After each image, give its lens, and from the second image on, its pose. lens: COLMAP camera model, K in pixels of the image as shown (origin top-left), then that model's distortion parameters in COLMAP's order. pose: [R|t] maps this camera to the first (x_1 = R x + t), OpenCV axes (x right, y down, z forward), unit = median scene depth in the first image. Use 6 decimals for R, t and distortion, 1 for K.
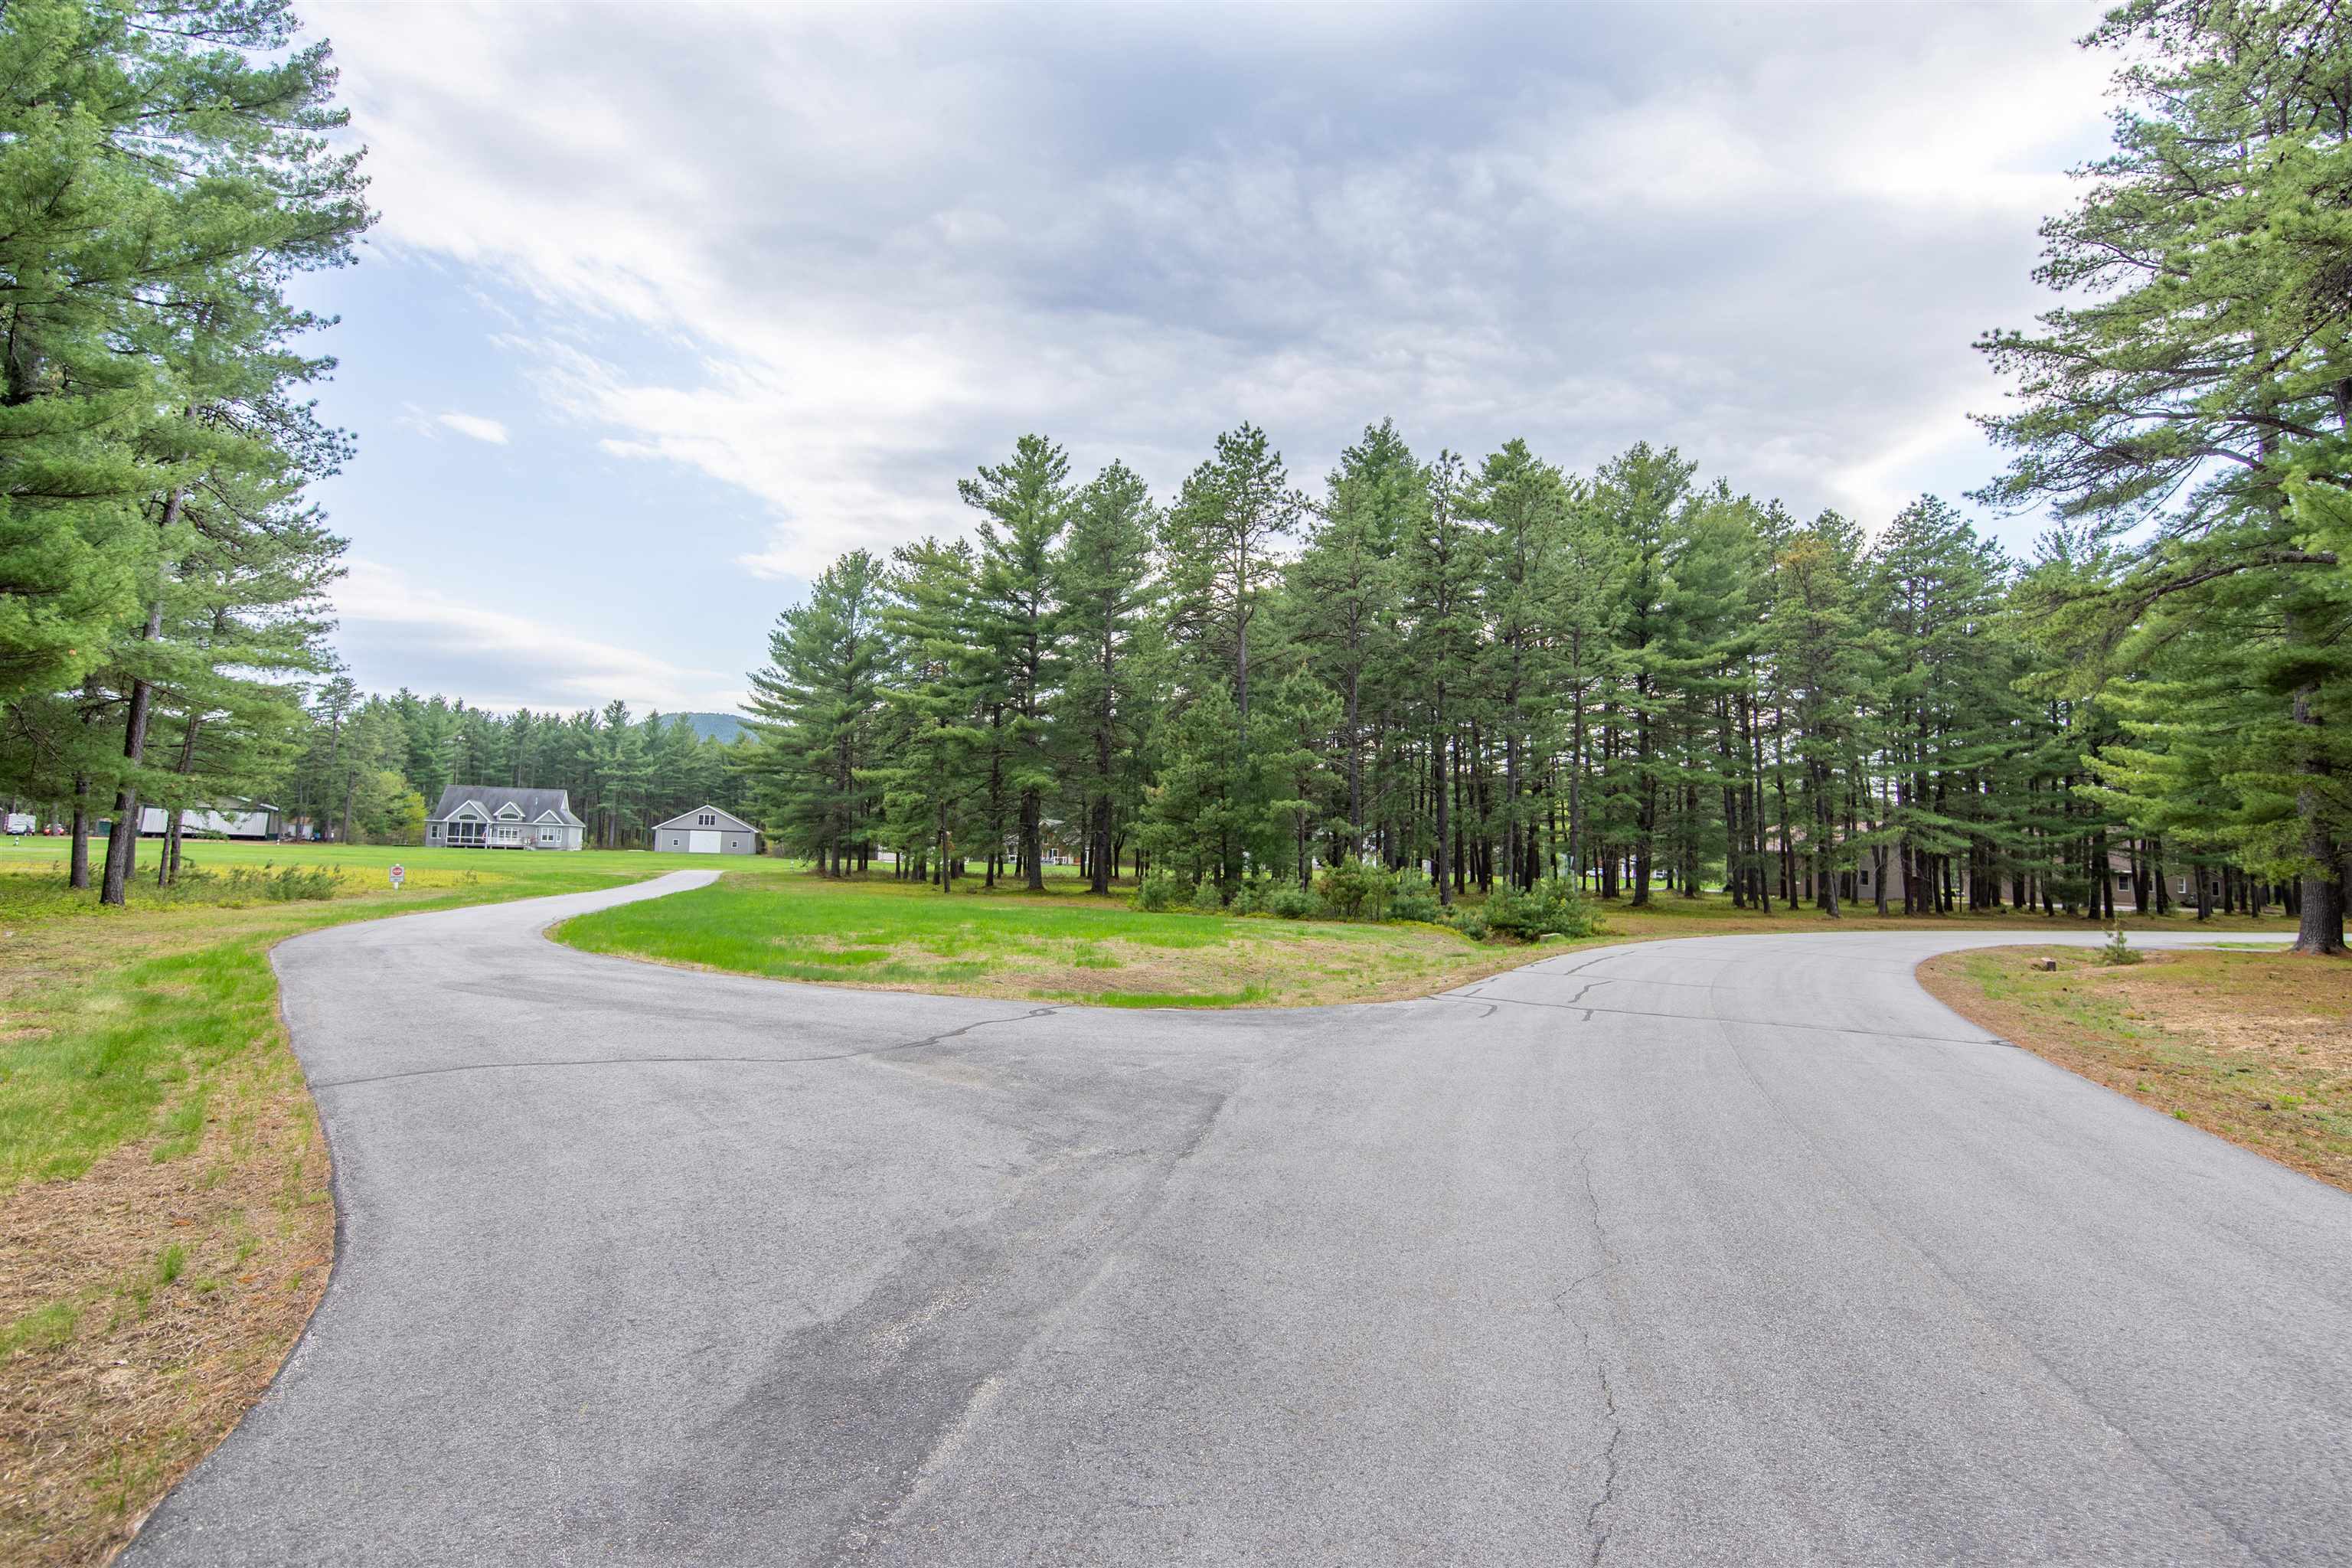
lens RADIAL K [[1143.4, 0, 1176.0], [0, 1143.4, 784.0], [0, 0, 1]] dist [0.000640, 0.000129]
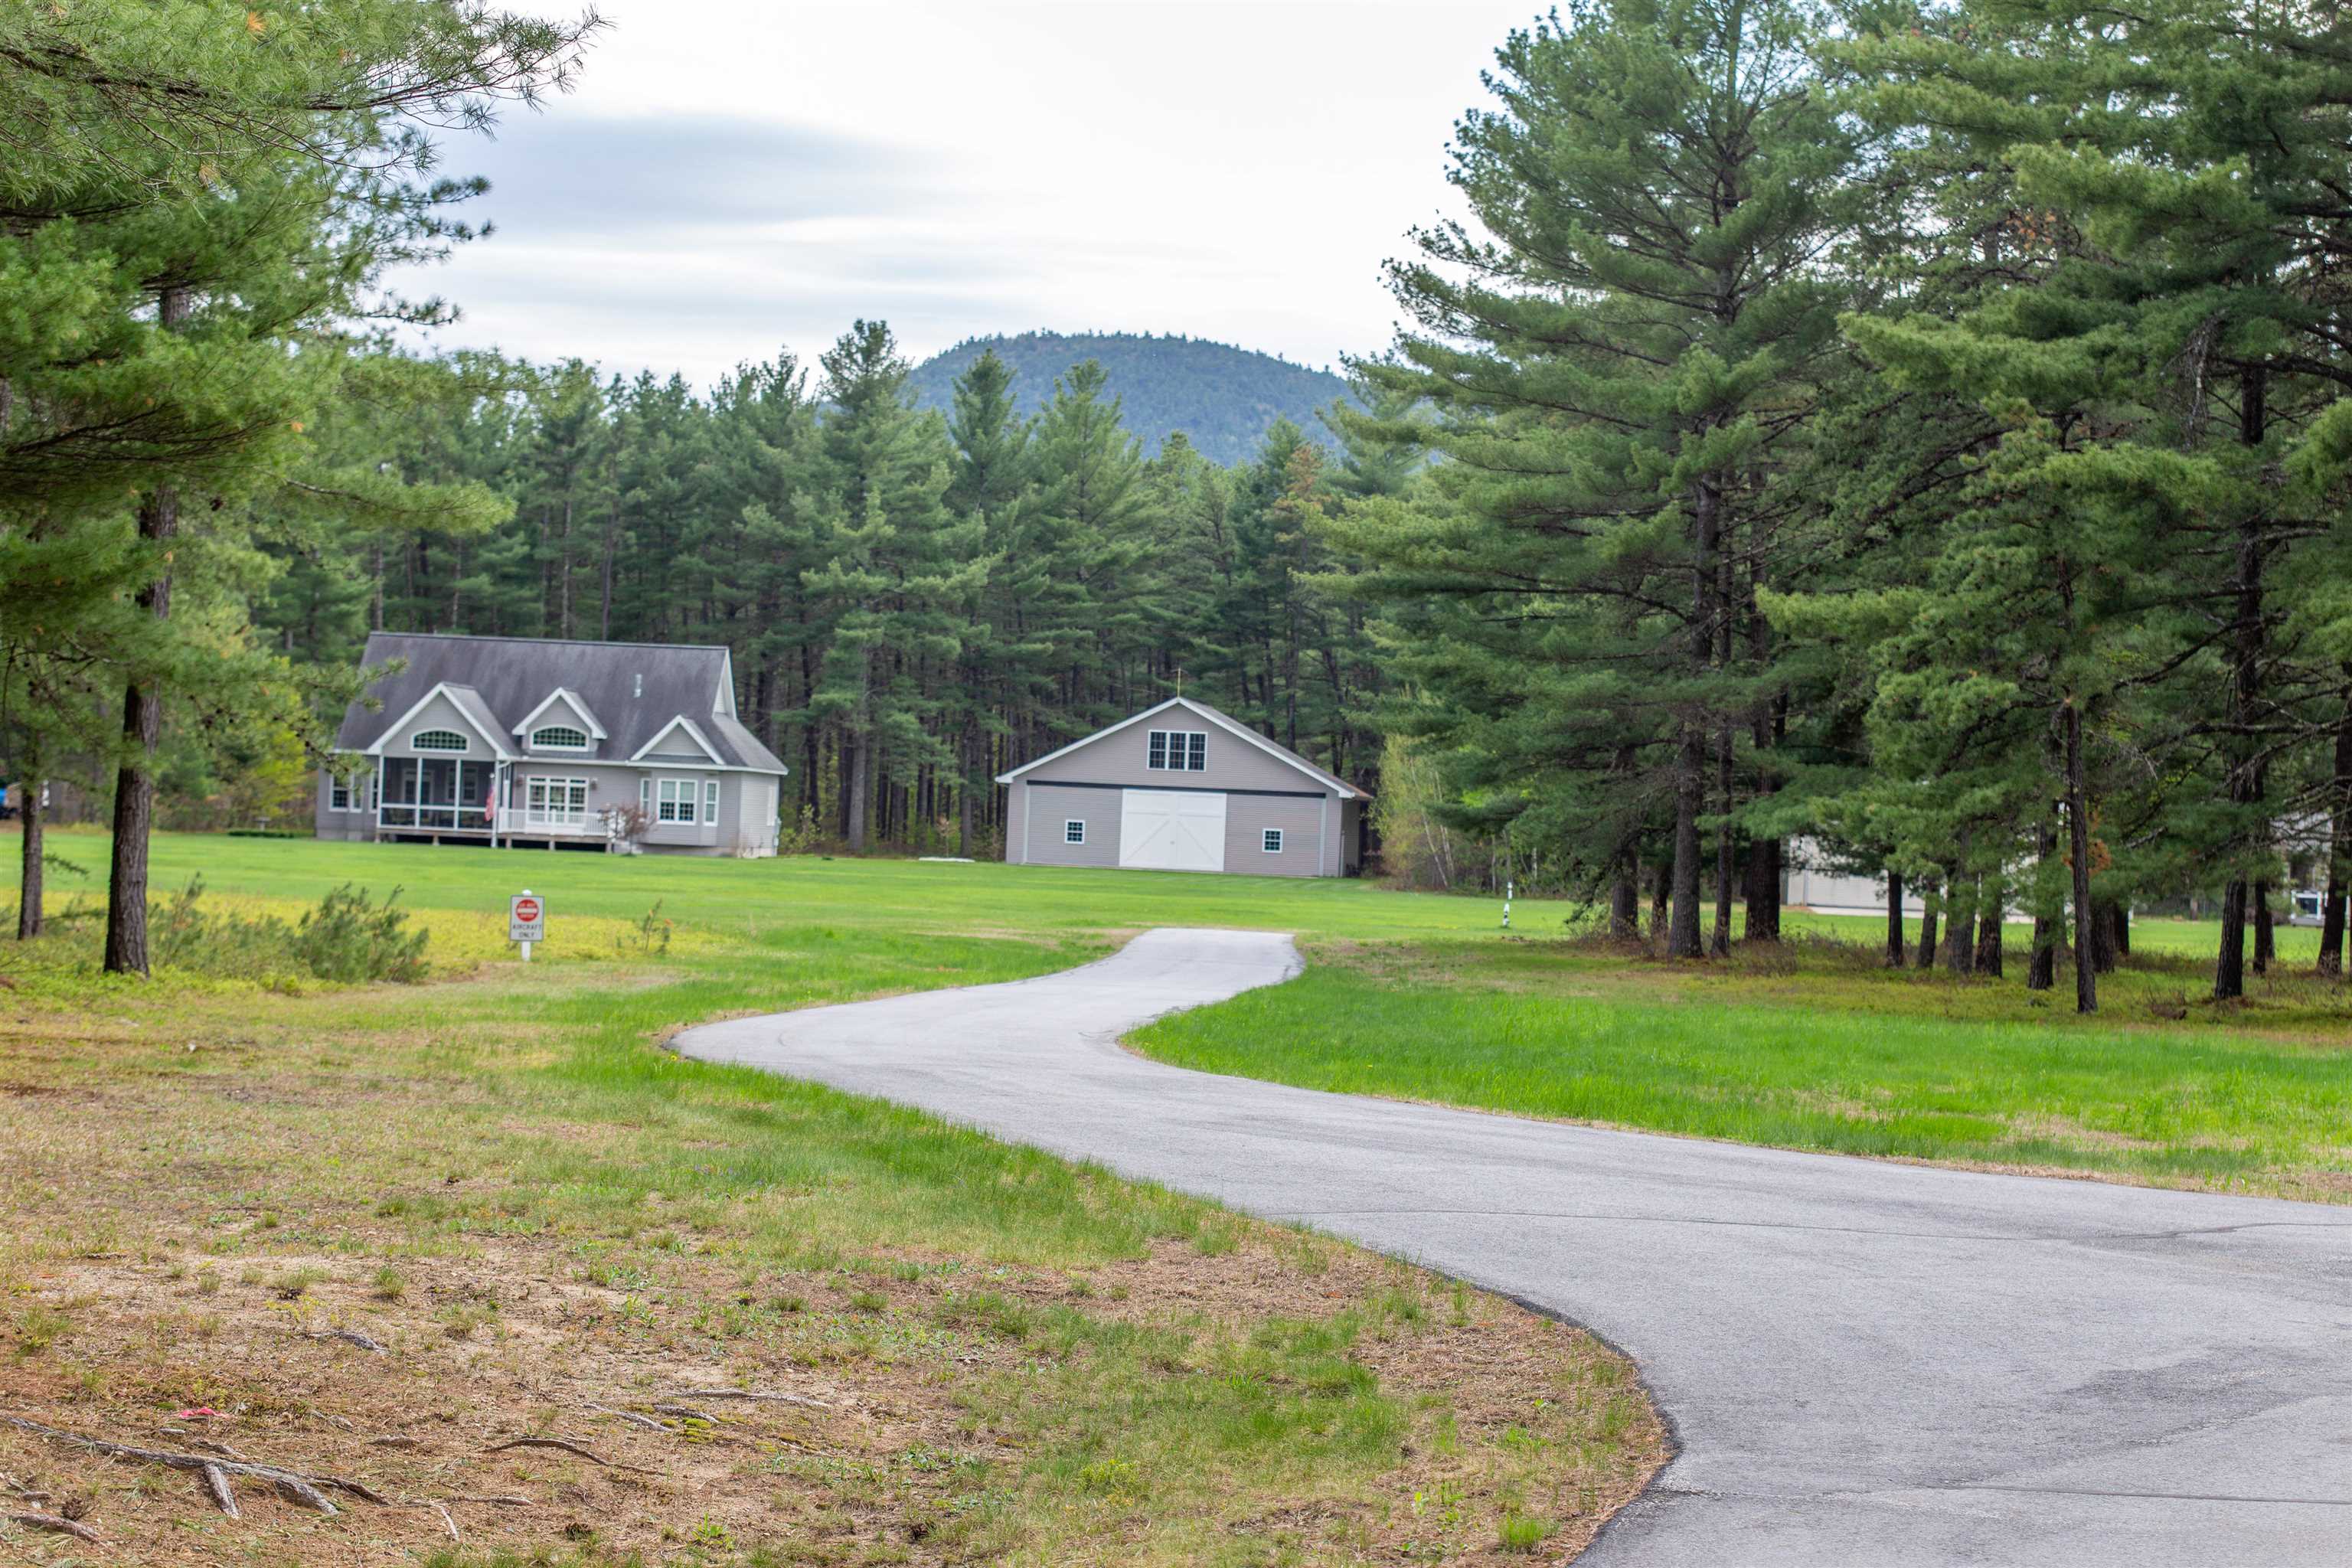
lens RADIAL K [[4767.4, 0, 1176.0], [0, 4767.4, 784.0], [0, 0, 1]] dist [0.000604, 0.176890]
pose [[0.931018, 0.005549, -0.364931, 0.019102], [0.008715, 0.999261, 0.037427, -0.007757], [0.364869, -0.038026, 0.930282, -0.145954]]
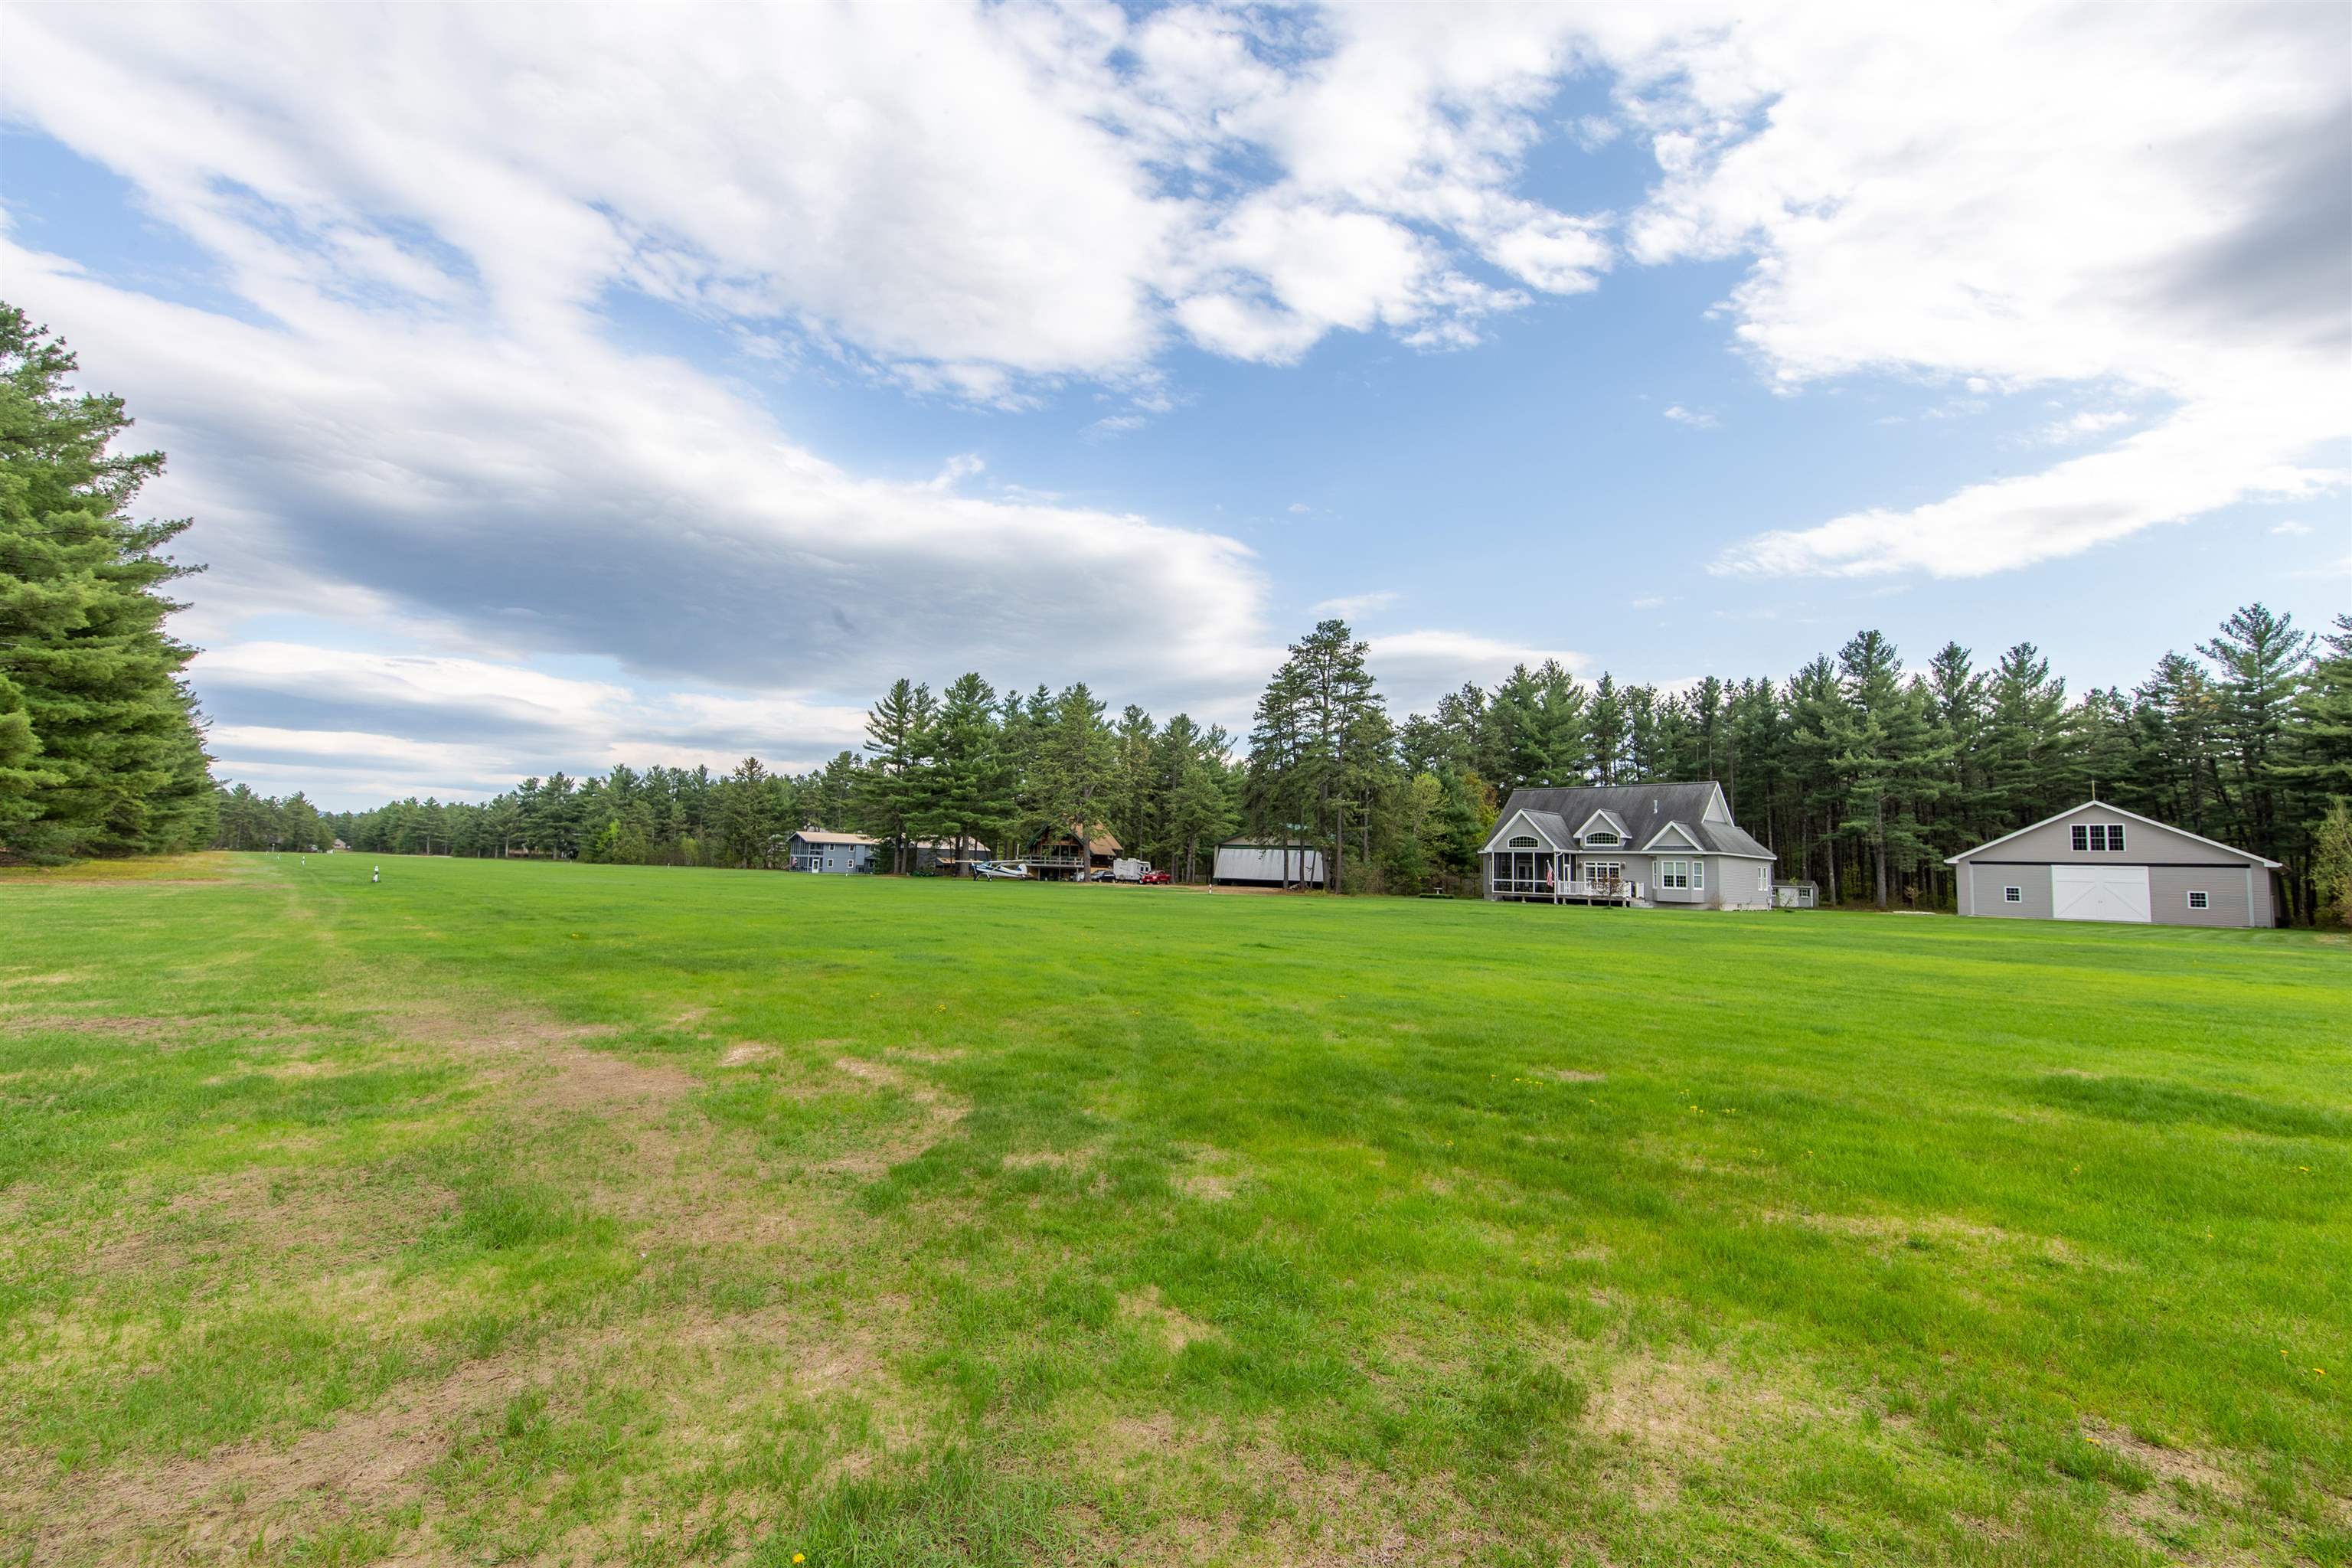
lens RADIAL K [[1017.6, 0, 1176.0], [0, 1017.6, 784.0], [0, 0, 1]] dist [0.003378, 0.000322]
pose [[0.430936, -0.094805, -0.897388, -0.477135], [0.039069, 0.995493, -0.086409, 0.064897], [0.901536, 0.002177, 0.432698, 1.167421]]
